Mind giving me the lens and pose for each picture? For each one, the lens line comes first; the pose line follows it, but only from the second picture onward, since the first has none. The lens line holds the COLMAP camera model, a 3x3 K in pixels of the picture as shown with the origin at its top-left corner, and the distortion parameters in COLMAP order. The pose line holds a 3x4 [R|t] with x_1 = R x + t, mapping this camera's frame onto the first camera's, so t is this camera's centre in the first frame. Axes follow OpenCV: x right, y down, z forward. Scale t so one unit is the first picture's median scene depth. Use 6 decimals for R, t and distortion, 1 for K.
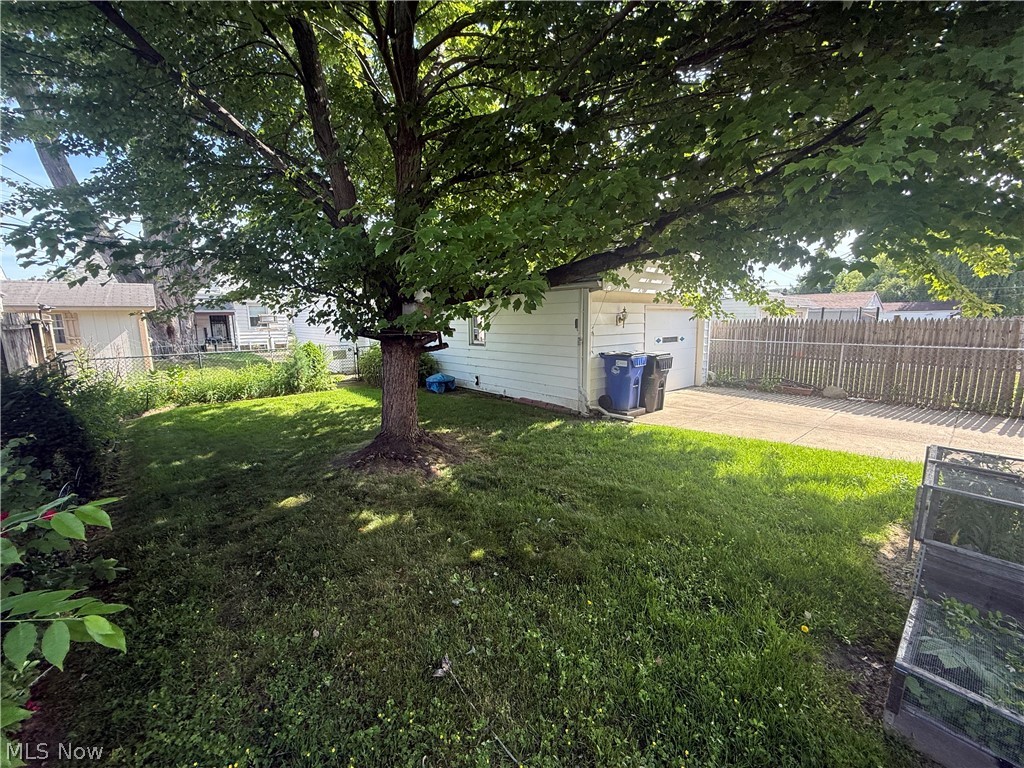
lens RADIAL K [[406.6, 0, 511.9], [0, 406.6, 387.8], [0, 0, 1]] dist [-0.000207, -0.000163]
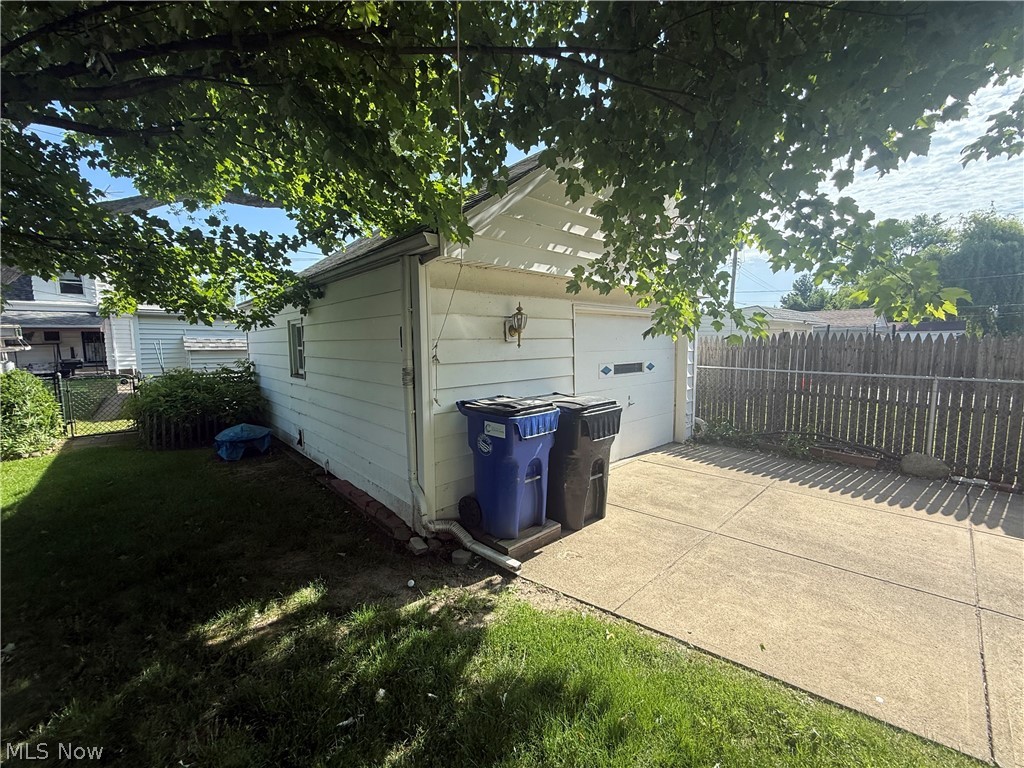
lens RADIAL K [[406.6, 0, 515.0], [0, 406.6, 379.7], [0, 0, 1]] dist [-0.000207, -0.000163]
pose [[0.999386, -0.000656, 0.035033, 0.261339], [0.003135, 0.997490, -0.070745, -0.077732], [-0.034898, 0.070811, 0.996879, 0.542162]]
